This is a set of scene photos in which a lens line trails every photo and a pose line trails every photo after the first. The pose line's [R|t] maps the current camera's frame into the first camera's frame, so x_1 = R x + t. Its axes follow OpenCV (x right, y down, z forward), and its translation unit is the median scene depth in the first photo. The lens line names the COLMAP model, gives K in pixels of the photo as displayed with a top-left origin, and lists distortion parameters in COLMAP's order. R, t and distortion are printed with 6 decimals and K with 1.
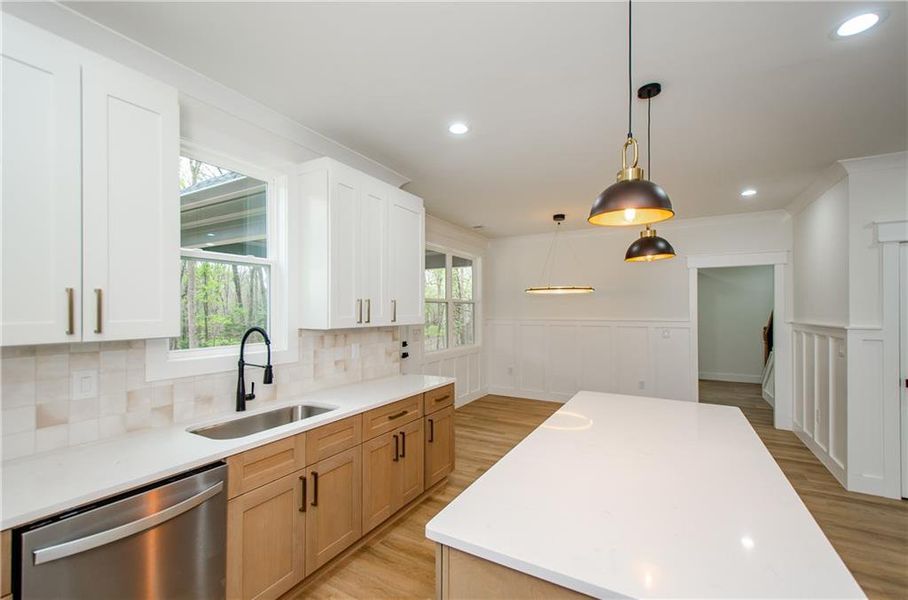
lens RADIAL K [[395.2, 0, 451.7], [0, 395.2, 304.2], [0, 0, 1]] dist [0.016951, -0.002984]
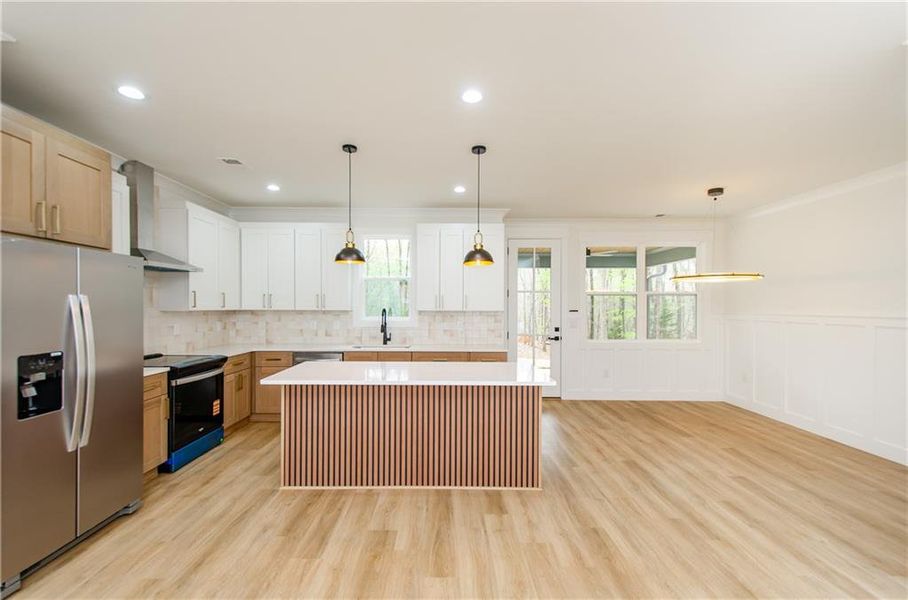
lens RADIAL K [[395.2, 0, 439.1], [0, 395.2, 309.0], [0, 0, 1]] dist [0.016951, -0.002984]
pose [[0.481916, 0.013852, -0.876108, 0.784227], [0.008667, 0.999751, 0.020575, 0.008063], [0.876174, -0.017509, 0.481676, 0.080538]]
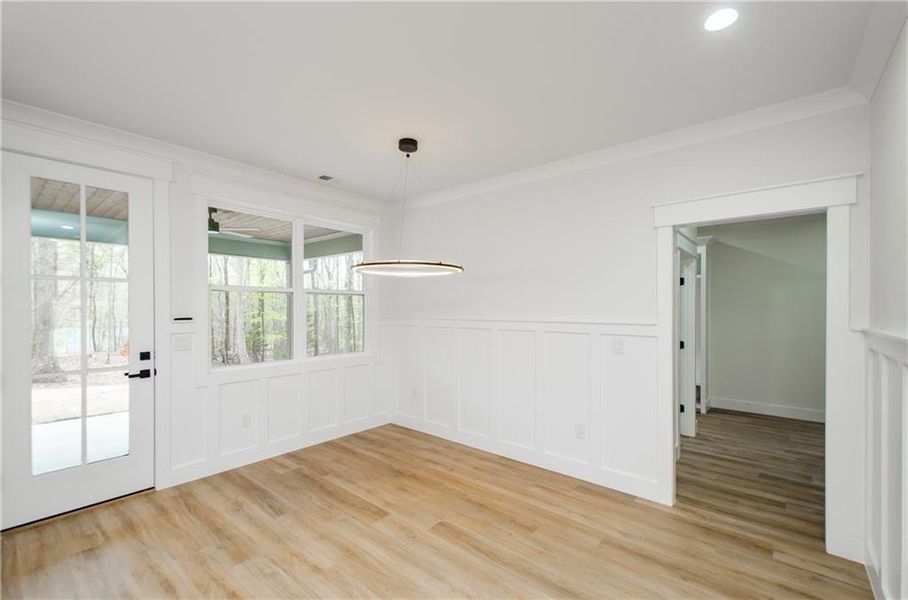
lens RADIAL K [[395.2, 0, 452.3], [0, 395.2, 306.2], [0, 0, 1]] dist [0.016951, -0.002984]
pose [[0.982963, 0.004559, -0.183747, 0.474968], [-0.002094, 0.999905, 0.013606, 0.011556], [0.183792, -0.012990, 0.982879, 0.464922]]
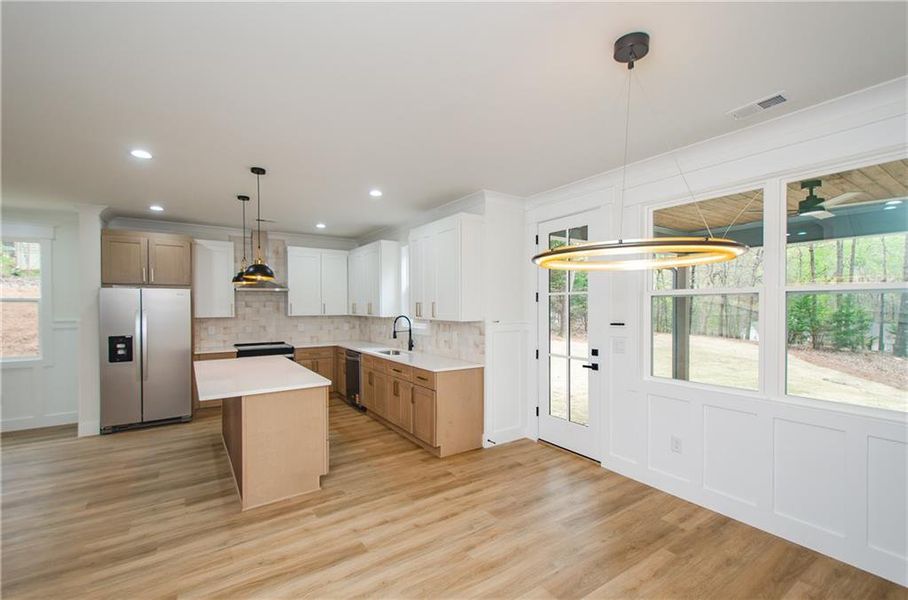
lens RADIAL K [[395.2, 0, 443.2], [0, 395.2, 303.5], [0, 0, 1]] dist [0.016951, -0.002984]
pose [[-0.464133, 0.004365, -0.885755, 0.712319], [0.020452, 0.999774, -0.005790, 0.001551], [0.885530, -0.020803, -0.464117, 1.095174]]
